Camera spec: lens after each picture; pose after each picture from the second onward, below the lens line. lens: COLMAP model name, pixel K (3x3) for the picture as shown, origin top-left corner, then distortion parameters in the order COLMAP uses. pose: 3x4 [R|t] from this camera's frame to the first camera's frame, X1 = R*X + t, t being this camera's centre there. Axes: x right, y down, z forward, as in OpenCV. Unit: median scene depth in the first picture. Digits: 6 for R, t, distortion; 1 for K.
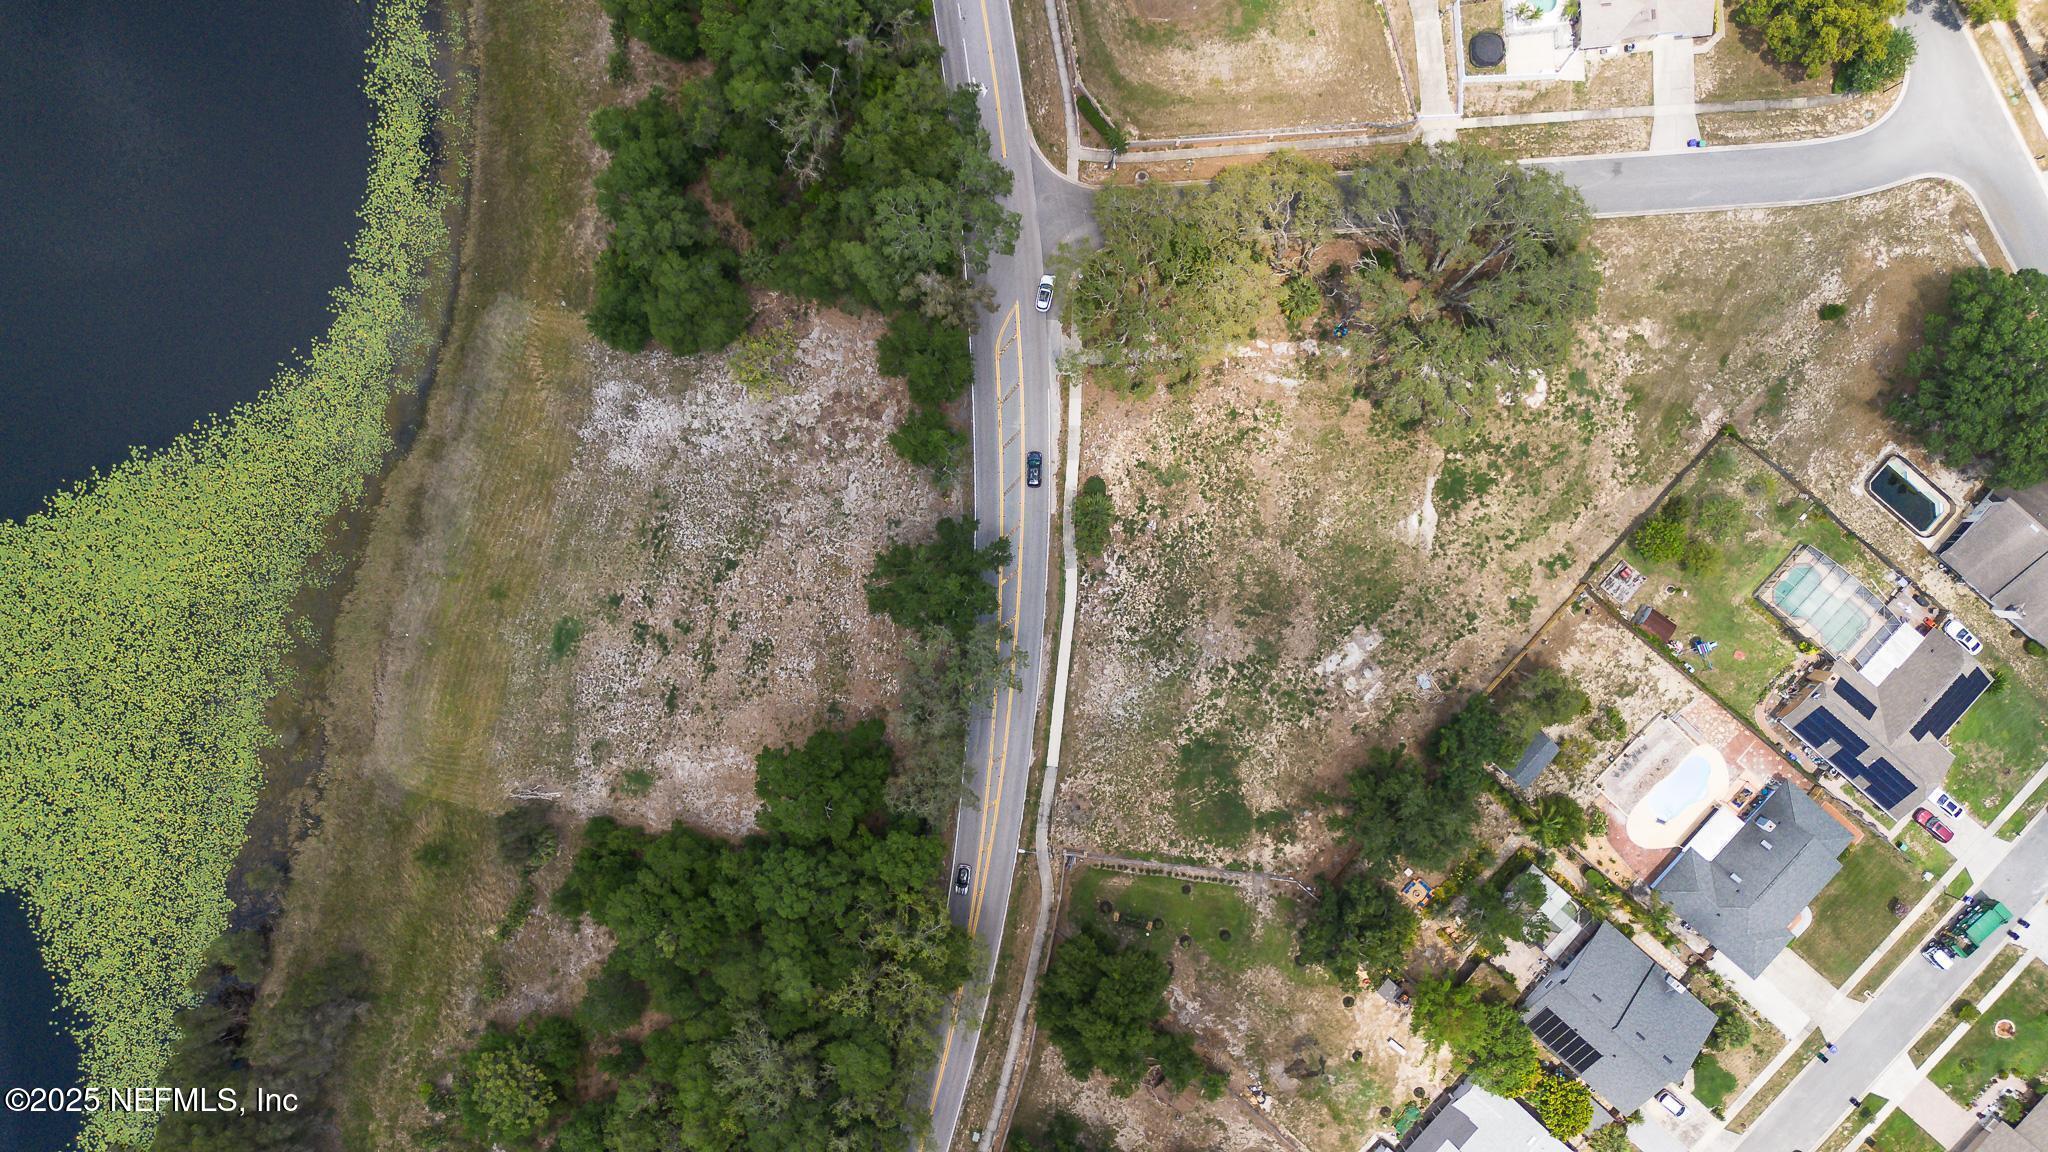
lens RADIAL K [[1450.6, 0, 1029.0], [0, 1450.6, 573.6], [0, 0, 1]] dist [0.073431, -0.077296]
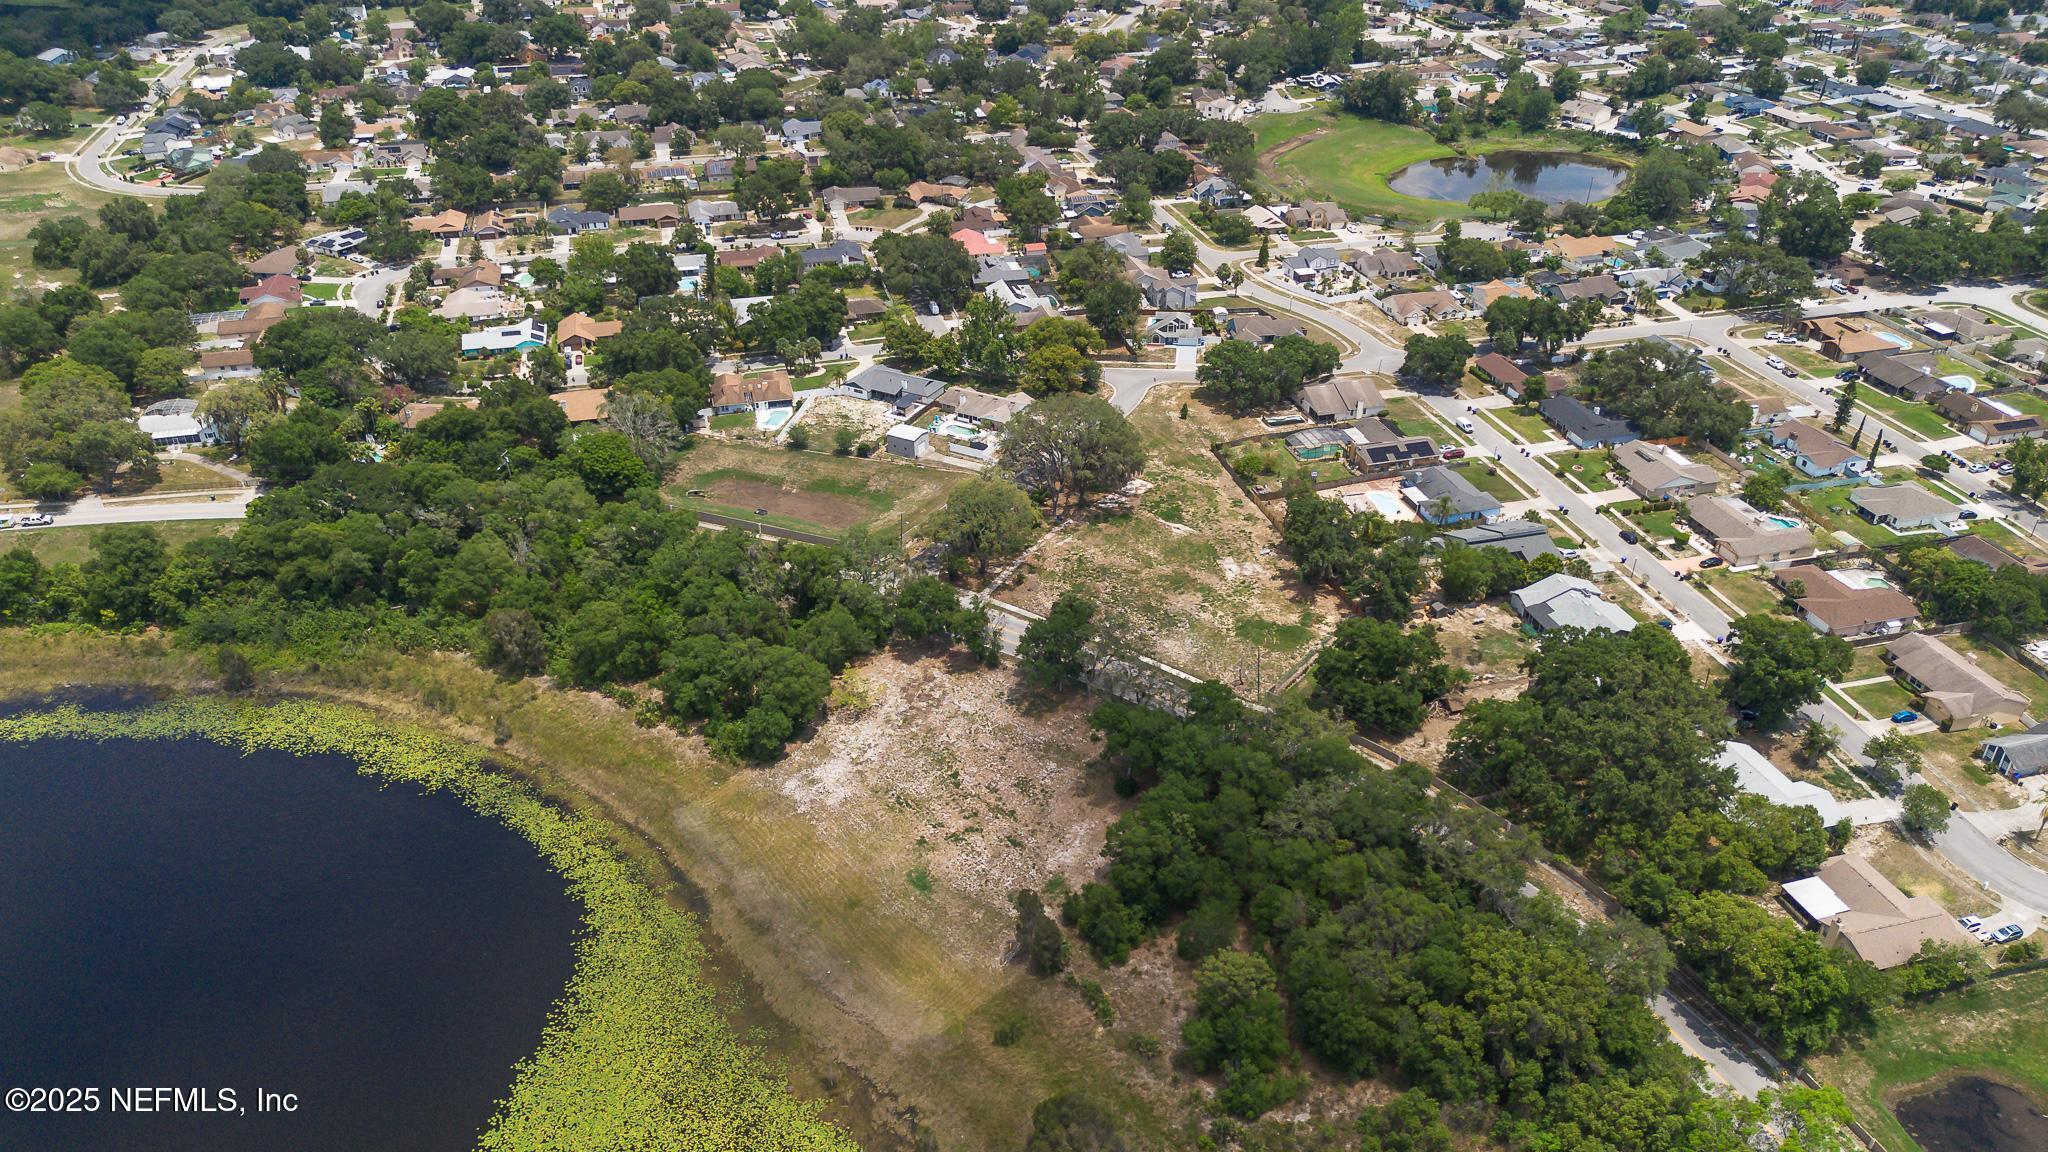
lens RADIAL K [[1498.8, 0, 1026.2], [0, 1498.8, 501.4], [0, 0, 1]] dist [0.086399, -0.095593]
pose [[0.559029, -0.371168, 0.741431, -1.111129], [0.829058, 0.237089, -0.506410, 0.691814], [0.012178, 0.897788, 0.440260, 0.198652]]
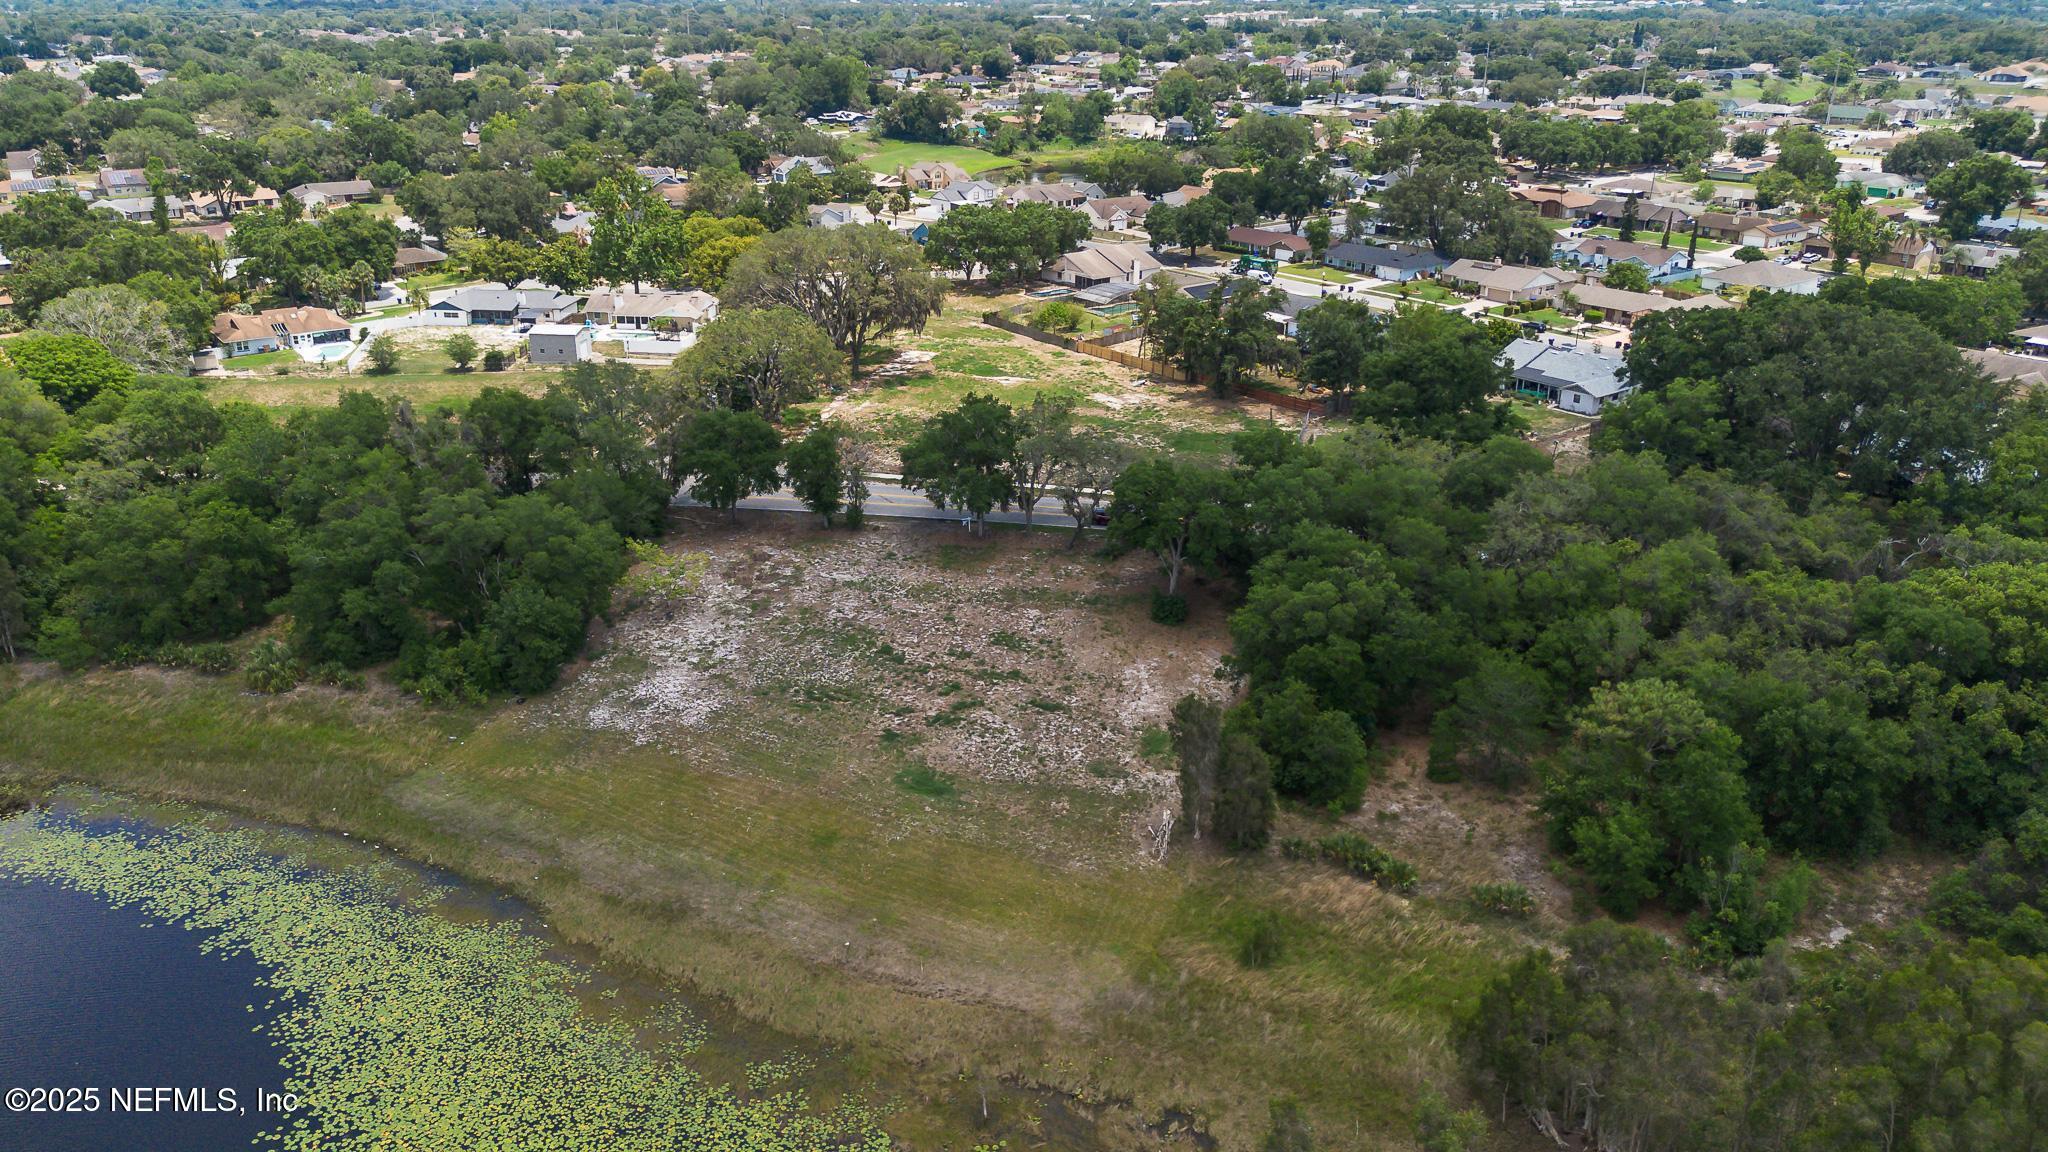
lens RADIAL K [[1550.4, 0, 975.8], [0, 1550.4, 474.5], [0, 0, 1]] dist [0.101115, -0.134610]
pose [[0.216601, -0.277919, 0.935866, -0.961290], [0.976020, 0.040373, -0.213905, 0.217260], [0.021664, 0.959756, 0.279999, 0.710924]]
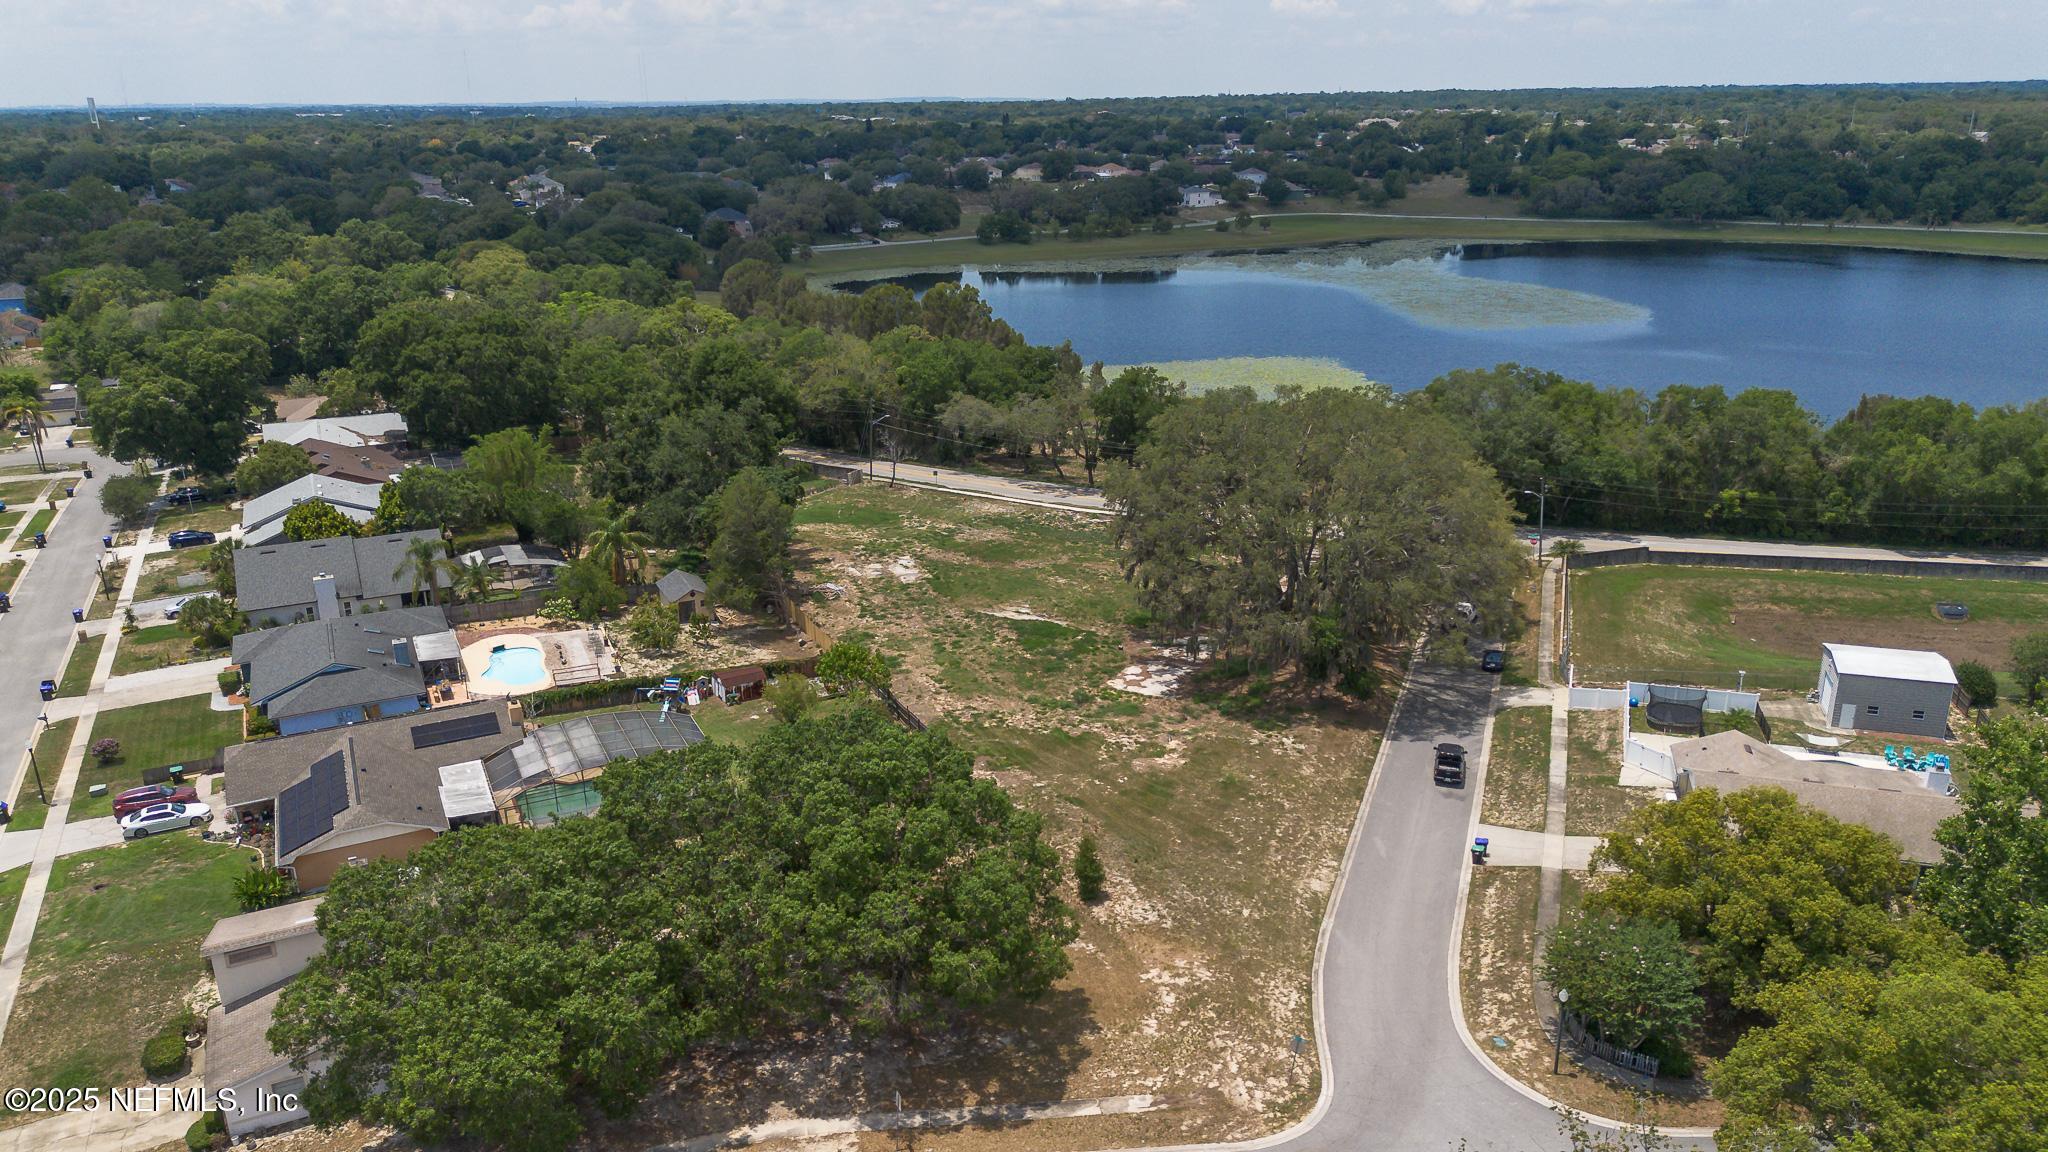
lens RADIAL K [[1450.6, 0, 1029.0], [0, 1450.6, 573.6], [0, 0, 1]] dist [0.073431, -0.077296]
pose [[-0.384548, 0.310633, -0.869270, 0.922541], [-0.923102, -0.126860, 0.363029, -0.315210], [0.002493, 0.942026, 0.335530, 0.719376]]
